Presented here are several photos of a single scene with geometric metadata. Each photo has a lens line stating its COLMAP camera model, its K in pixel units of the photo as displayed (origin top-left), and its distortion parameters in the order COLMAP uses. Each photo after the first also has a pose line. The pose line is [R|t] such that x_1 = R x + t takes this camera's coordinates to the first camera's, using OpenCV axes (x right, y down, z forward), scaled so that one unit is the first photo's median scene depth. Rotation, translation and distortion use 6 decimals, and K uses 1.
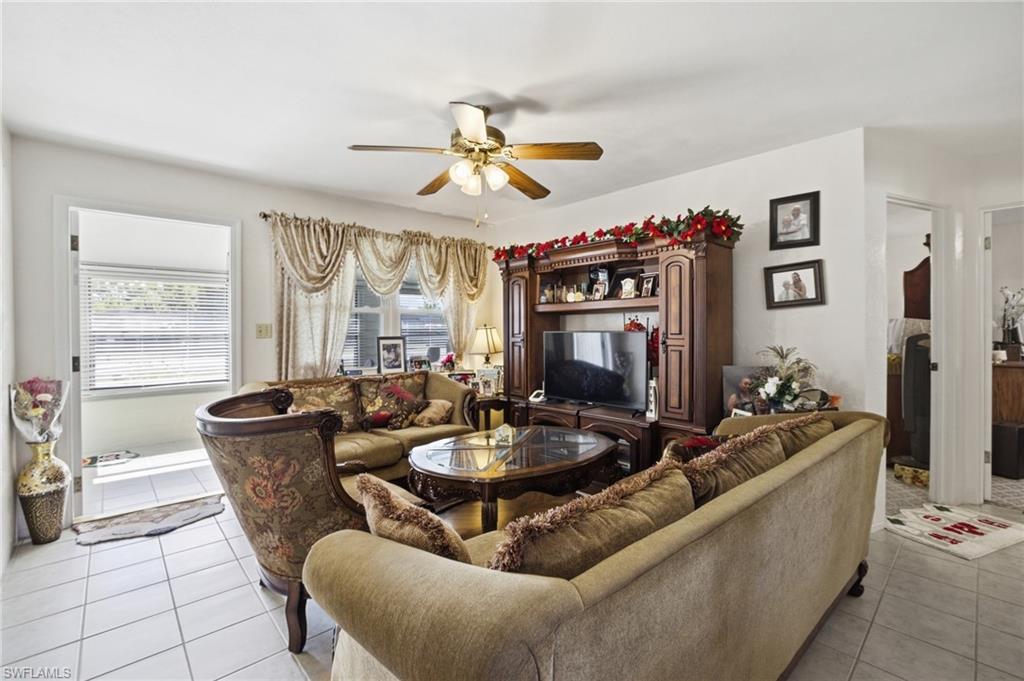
lens RADIAL K [[449.9, 0, 518.9], [0, 449.9, 339.4], [0, 0, 1]] dist [-0.042323, 0.014178]
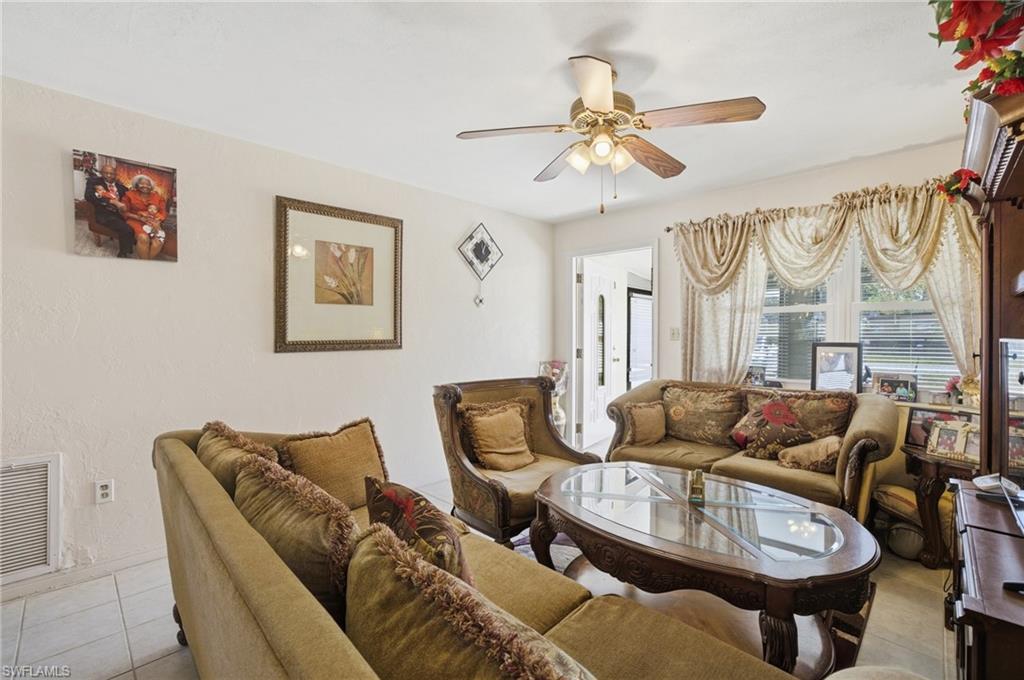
lens RADIAL K [[443.8, 0, 510.9], [0, 443.8, 351.5], [0, 0, 1]] dist [-0.040665, 0.012376]
pose [[0.059337, 0.047188, -0.997122, 0.507343], [-0.022544, 0.998691, 0.045921, -0.016798], [0.997983, 0.019754, 0.060323, 0.539099]]
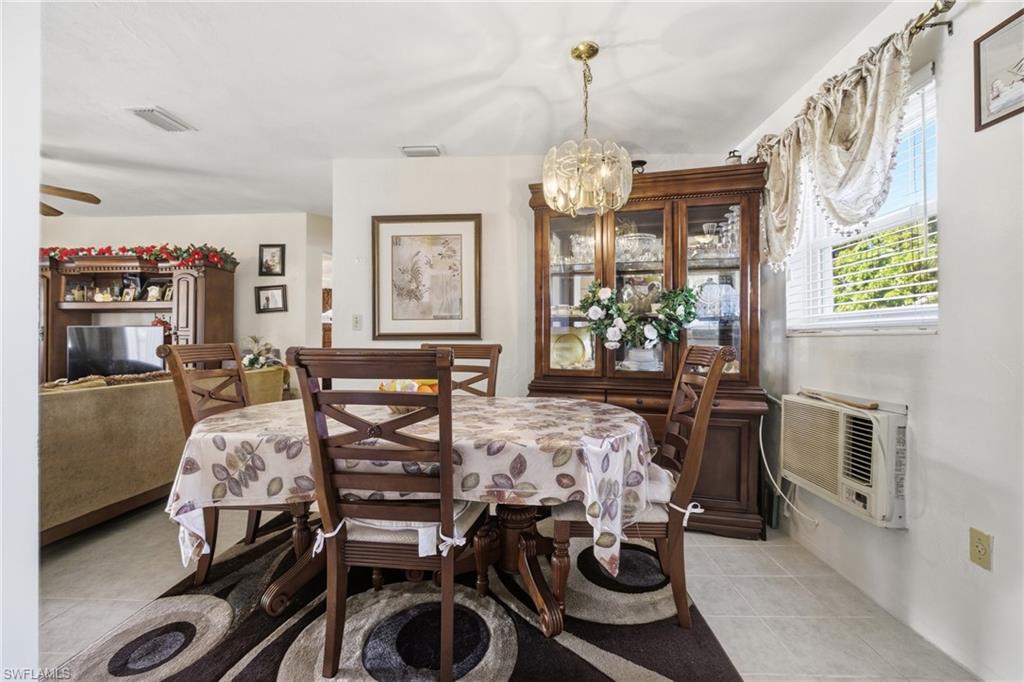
lens RADIAL K [[449.9, 0, 518.9], [0, 449.9, 339.9], [0, 0, 1]] dist [-0.042323, 0.014178]
pose [[0.711851, 0.006726, 0.702299, 0.106722], [0.010726, 0.999733, -0.020447, 0.061140], [-0.702249, 0.022088, 0.711589, -0.688875]]
